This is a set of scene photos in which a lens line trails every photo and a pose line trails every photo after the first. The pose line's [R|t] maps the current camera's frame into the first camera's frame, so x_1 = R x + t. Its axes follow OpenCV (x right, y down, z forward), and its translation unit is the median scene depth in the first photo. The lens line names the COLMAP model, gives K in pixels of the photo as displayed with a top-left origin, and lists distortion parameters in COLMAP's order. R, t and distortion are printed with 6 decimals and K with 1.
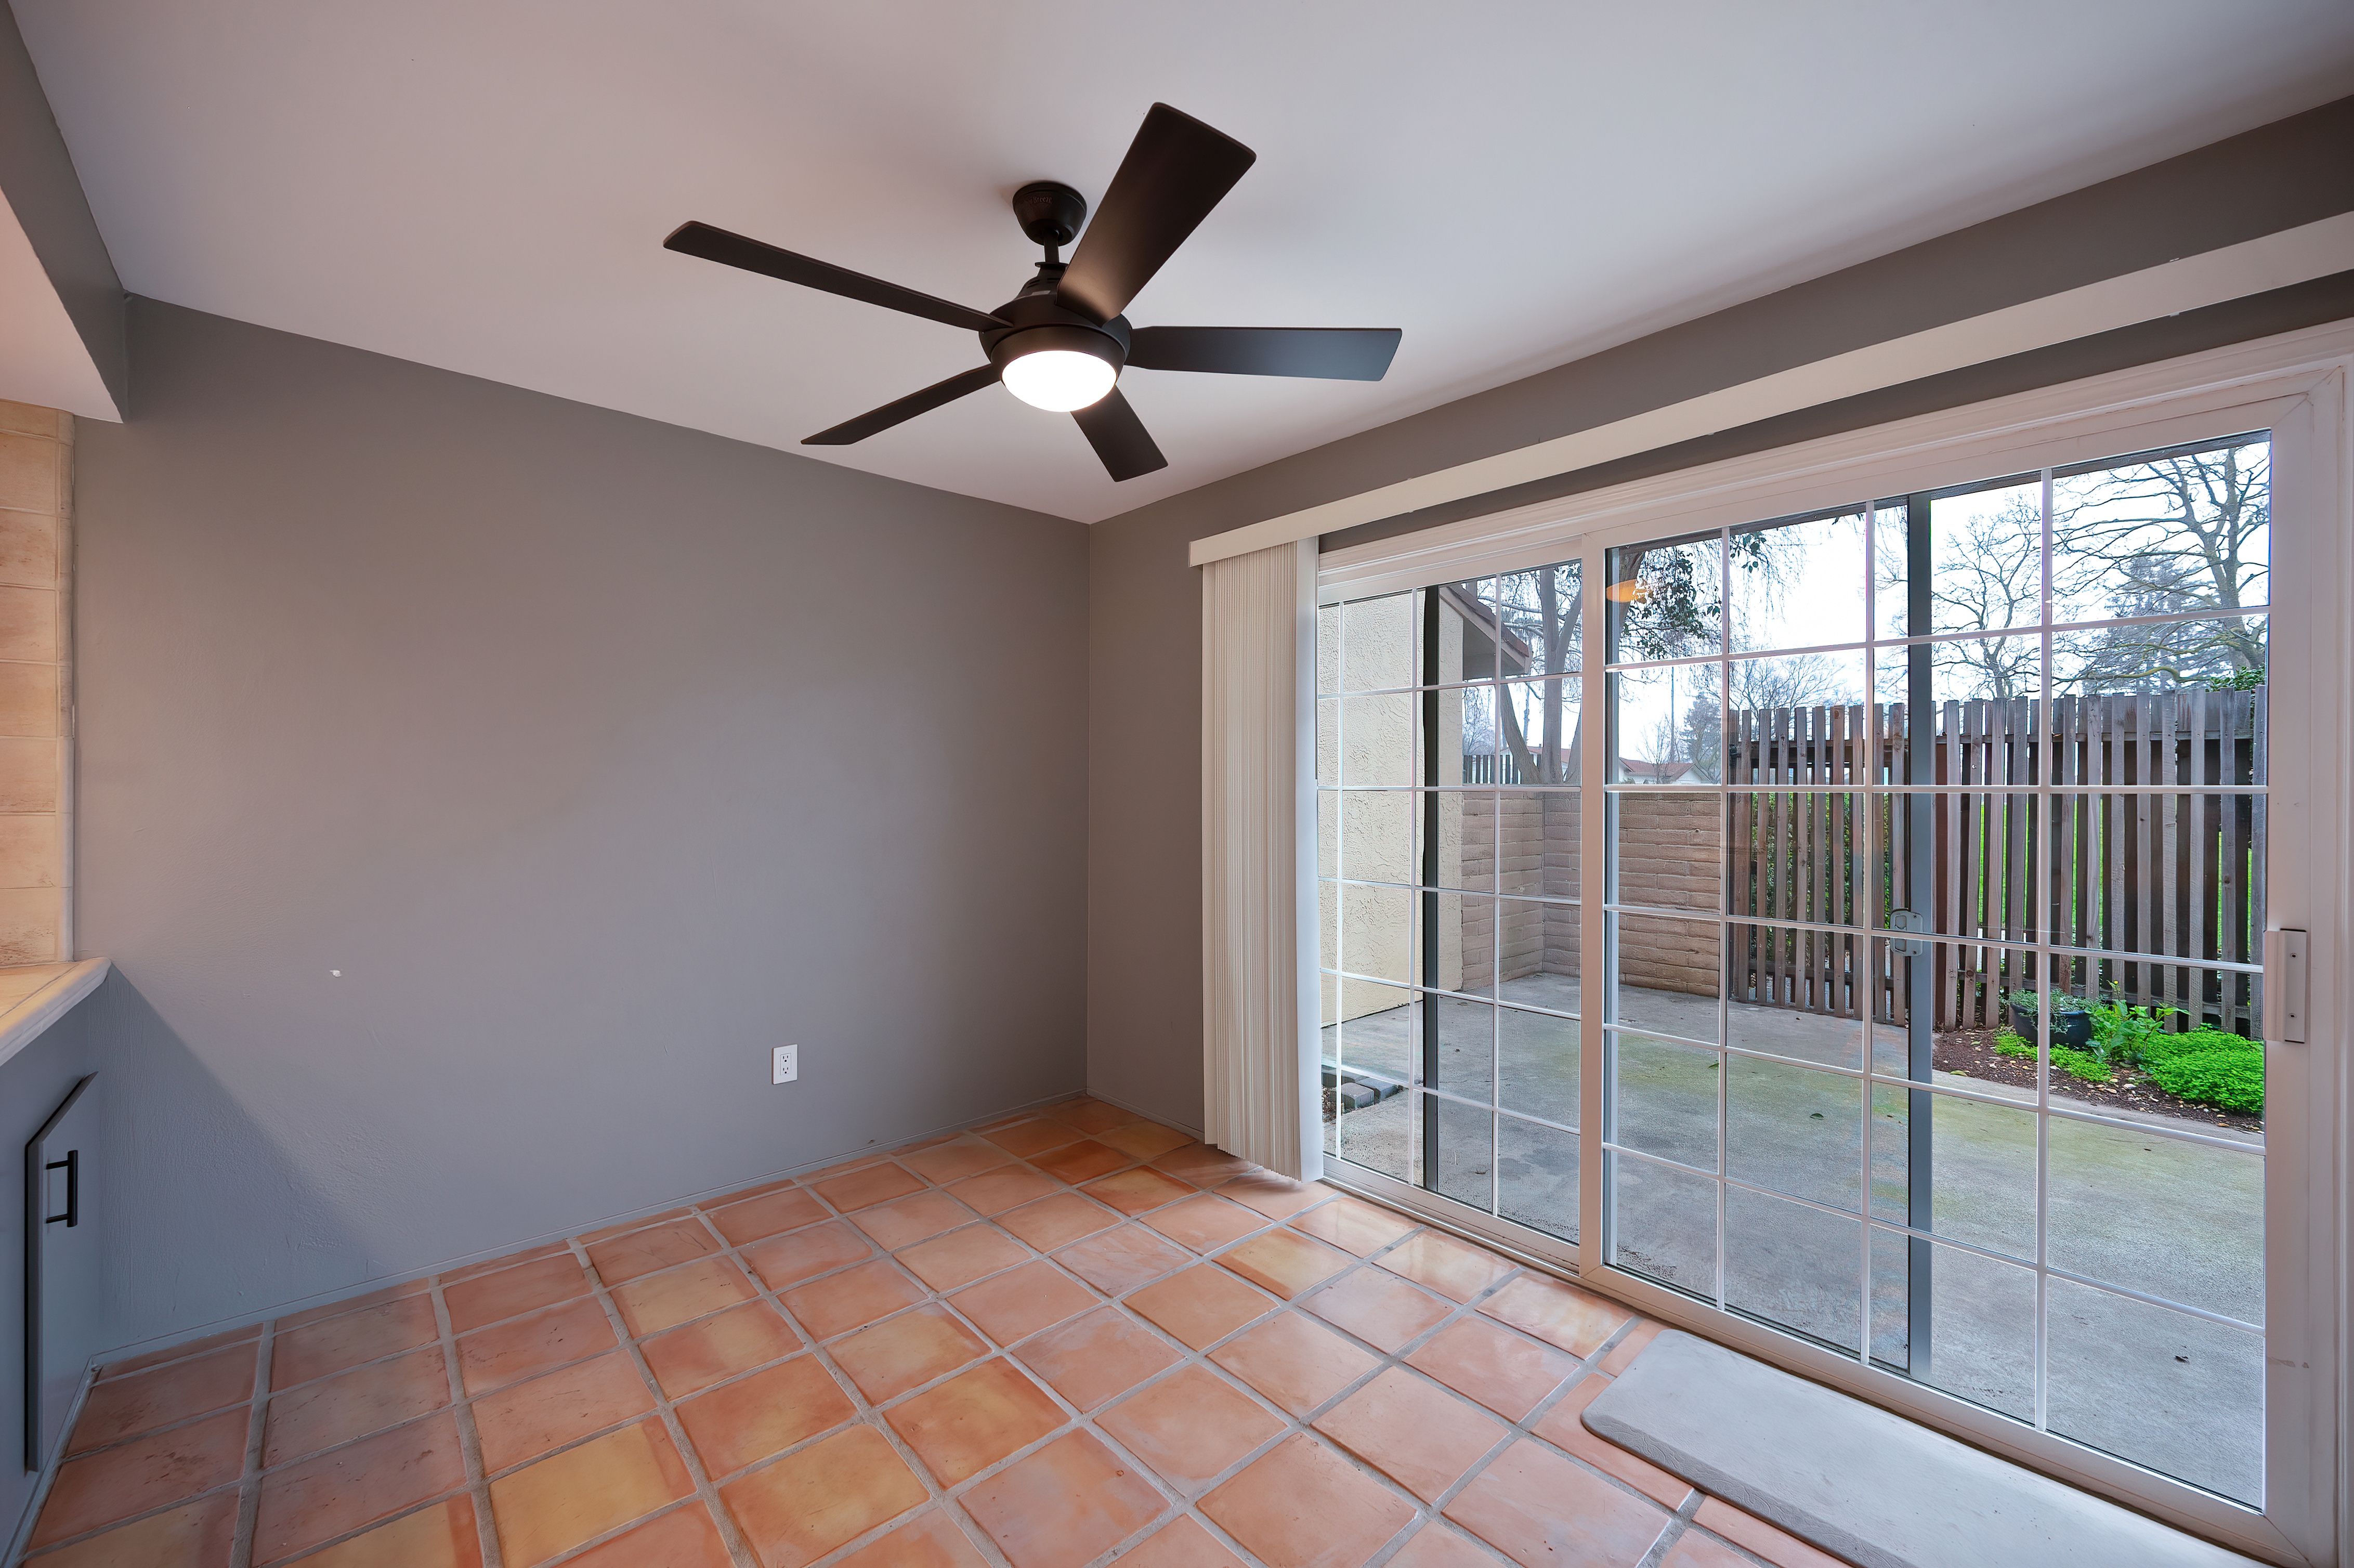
lens RADIAL K [[929.1, 0, 1197.0], [0, 929.1, 794.0], [0, 0, 1]] dist [-0.001701, -0.000373]
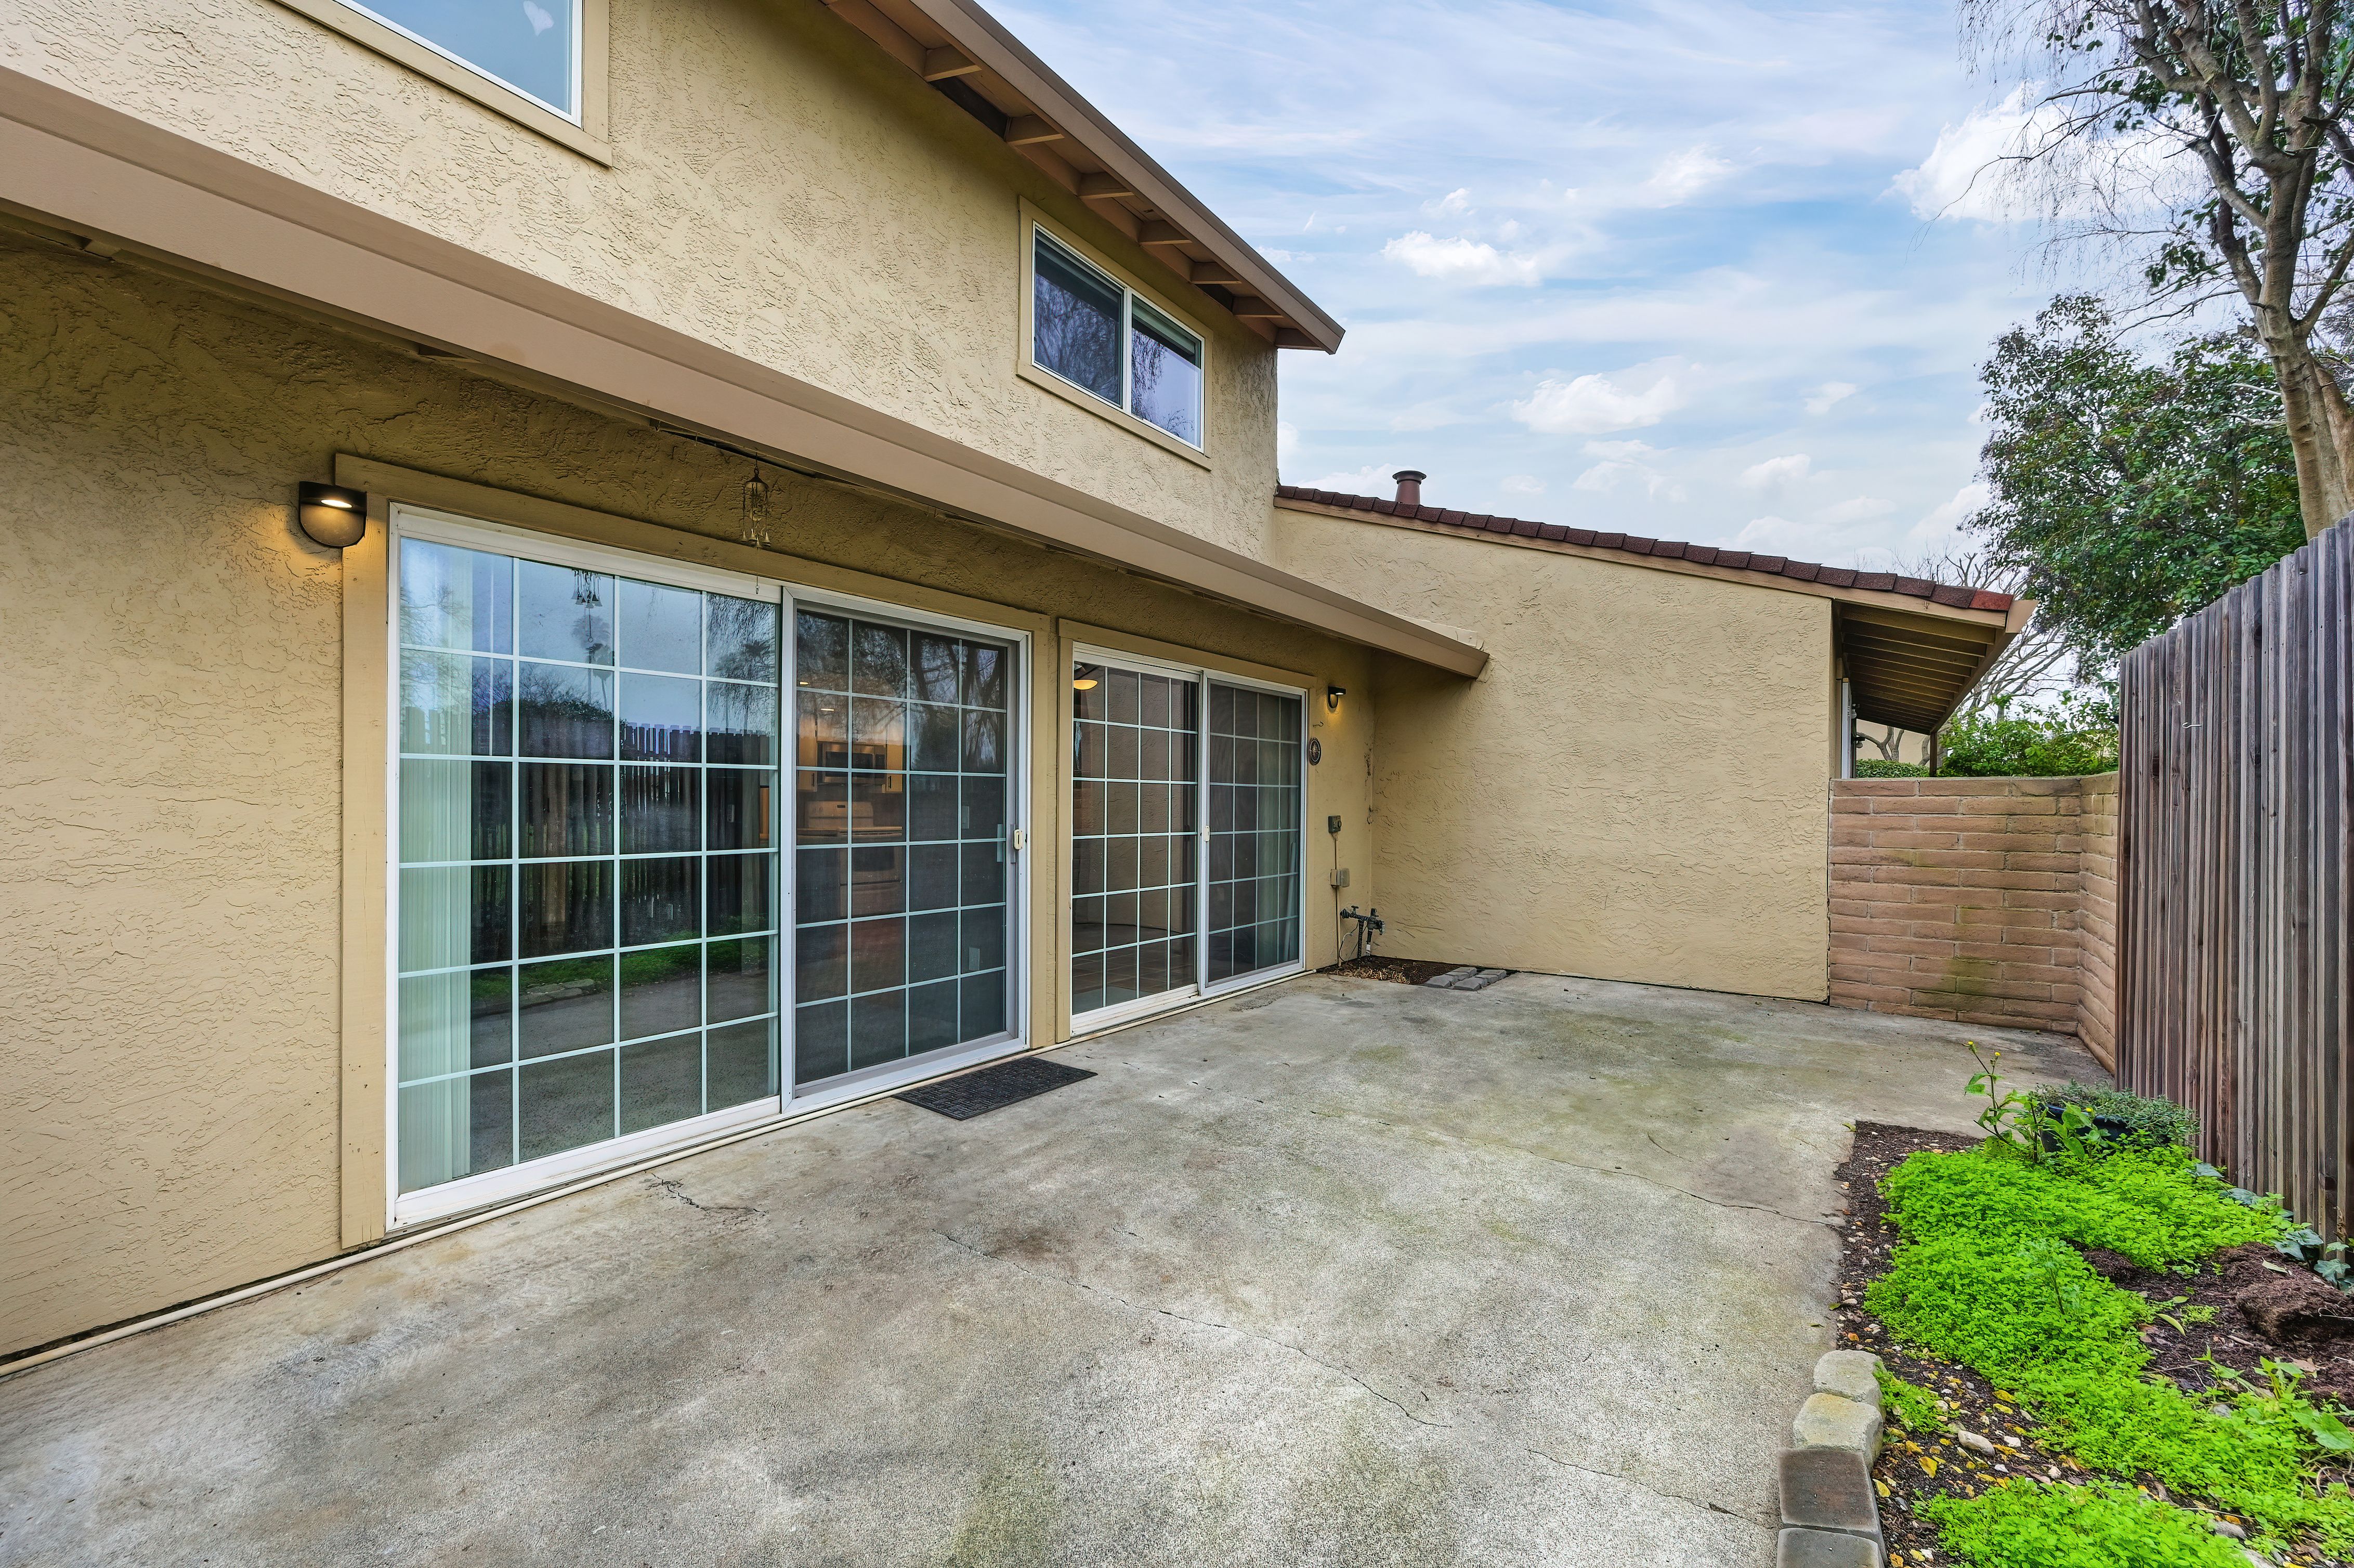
lens RADIAL K [[925.2, 0, 1185.1], [0, 925.2, 803.1], [0, 0, 1]] dist [-0.002657, -0.000187]
pose [[0.172878, -0.003619, -0.984937, 2.057910], [-0.010289, 0.999932, -0.005480, 0.046927], [0.984889, 0.011081, 0.172829, 0.414006]]
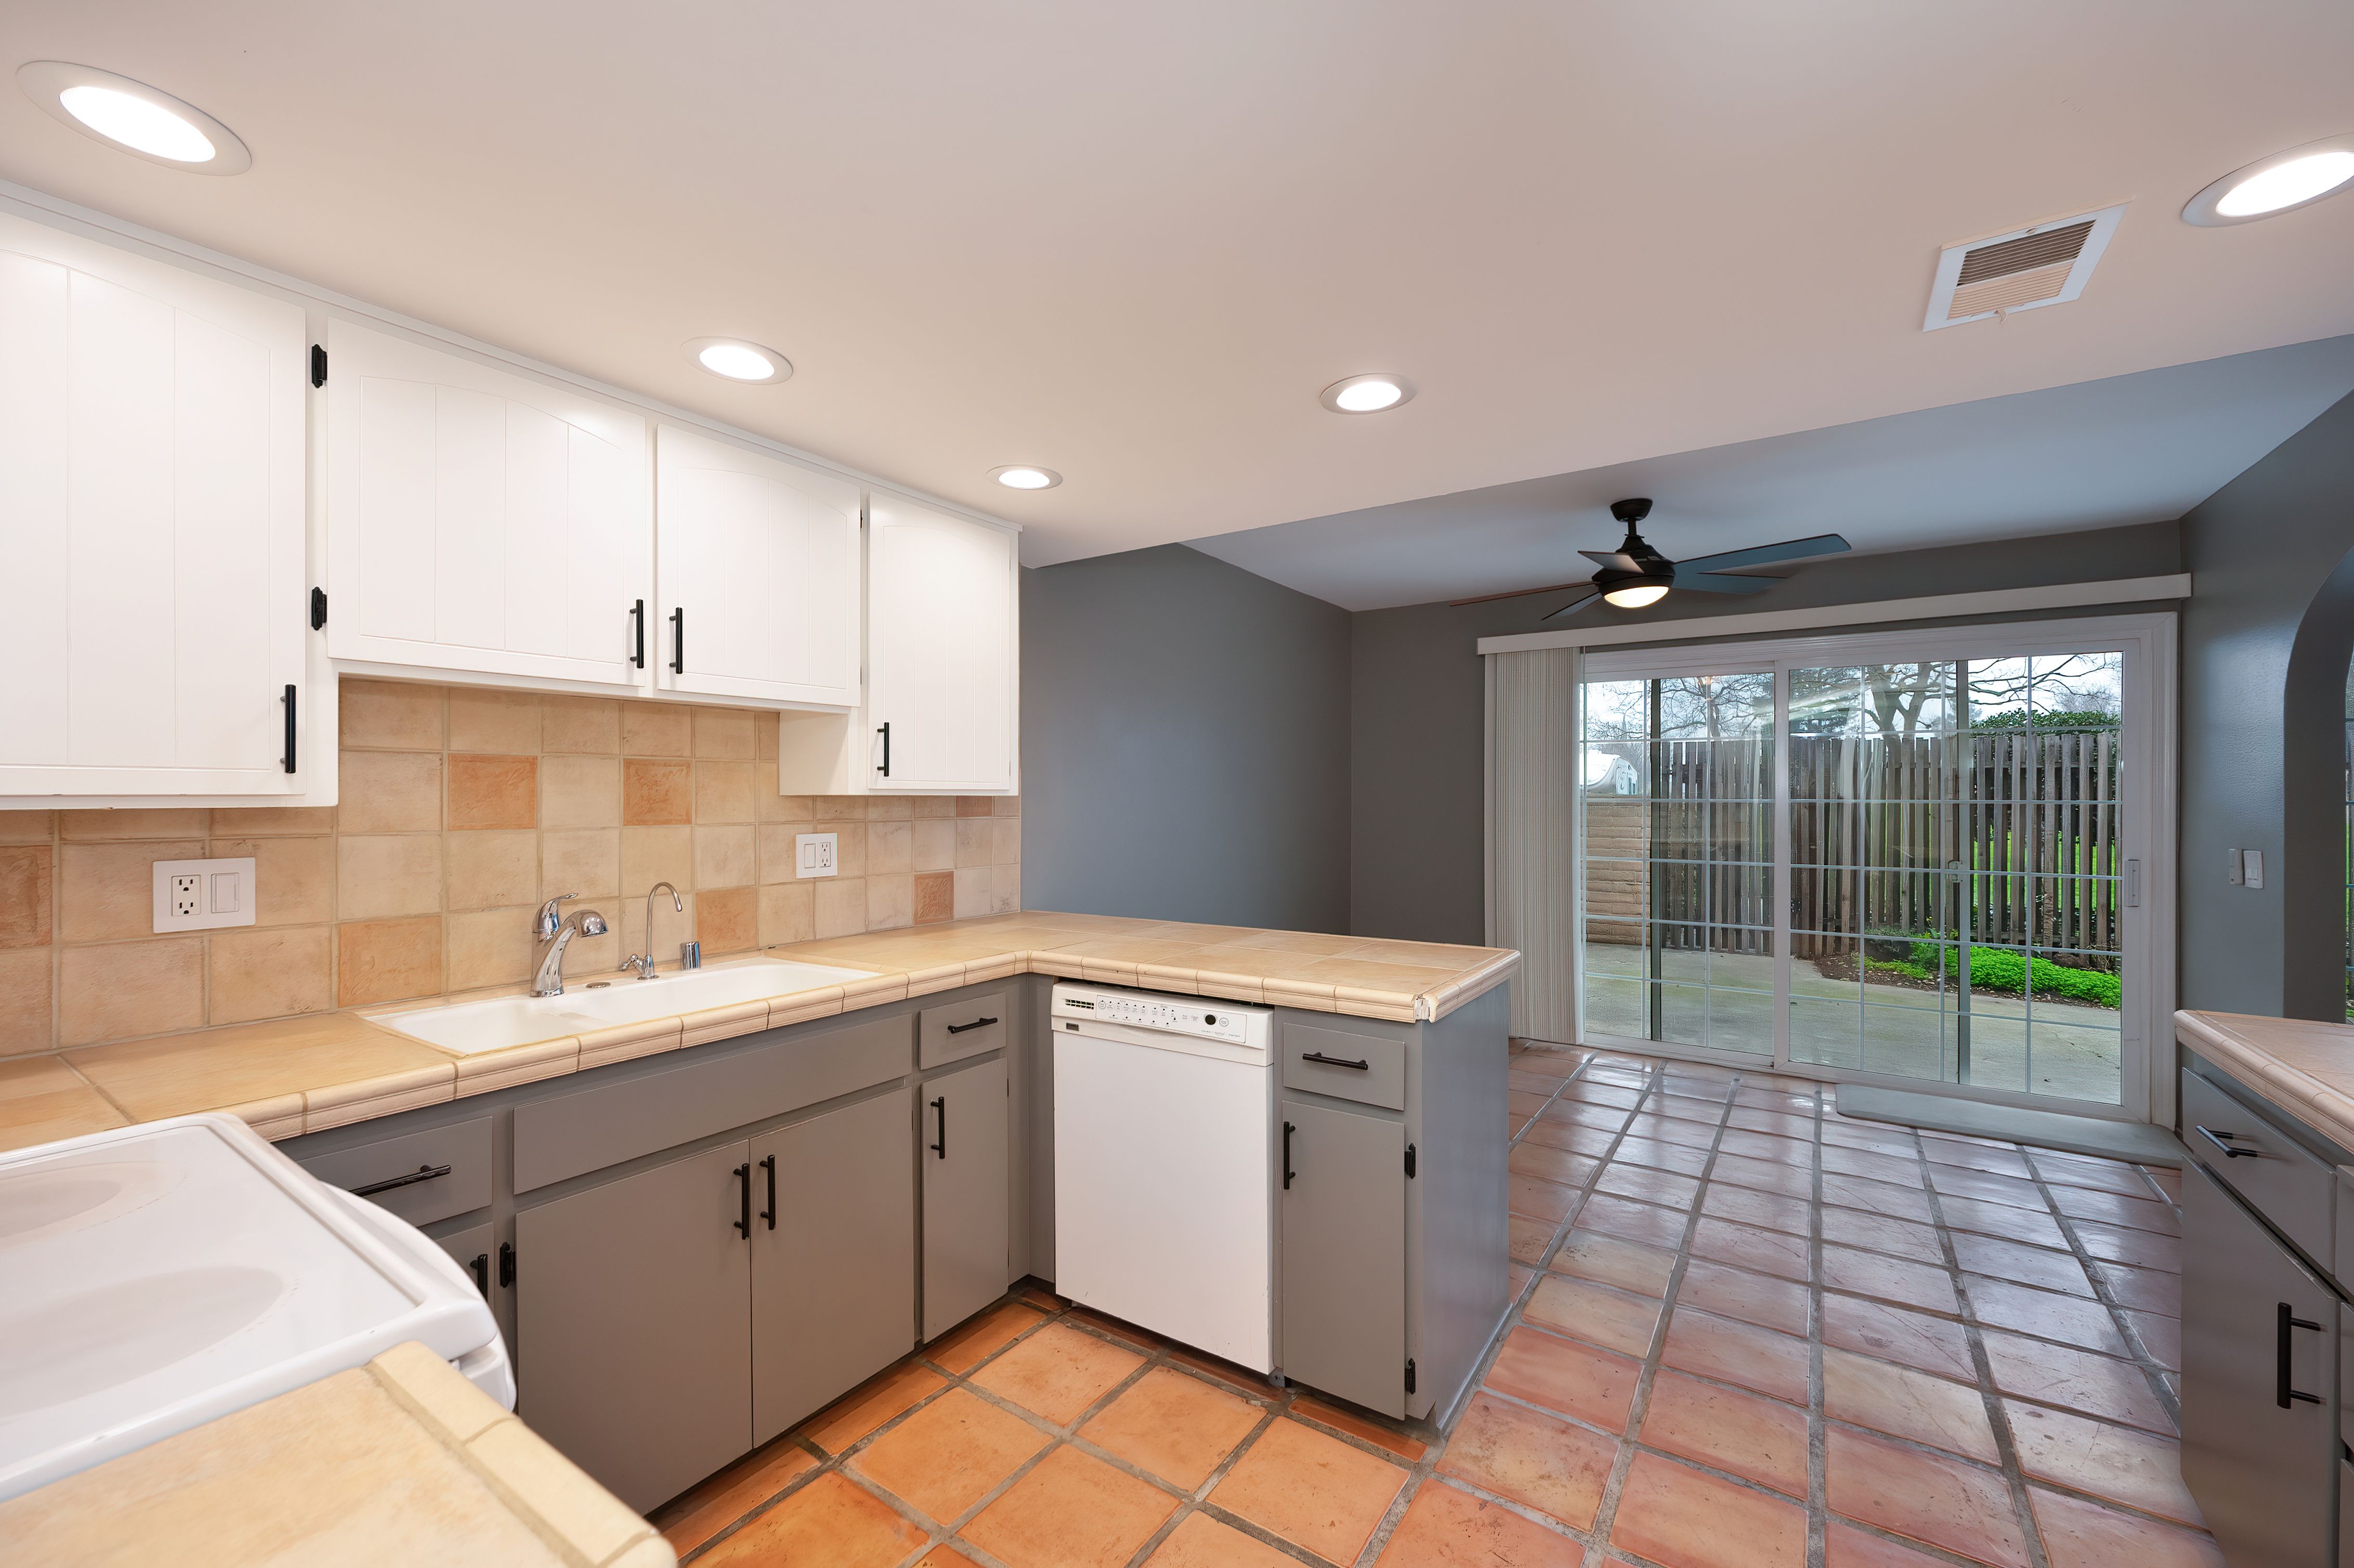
lens RADIAL K [[915.4, 0, 1184.0], [0, 915.4, 793.8], [0, 0, 1]] dist [-0.001056, 0.000123]
pose [[0.975993, 0.000426, 0.217800, -0.841429], [0.001445, 0.999963, -0.008432, -0.003570], [-0.217795, 0.008545, 0.975957, -0.381068]]
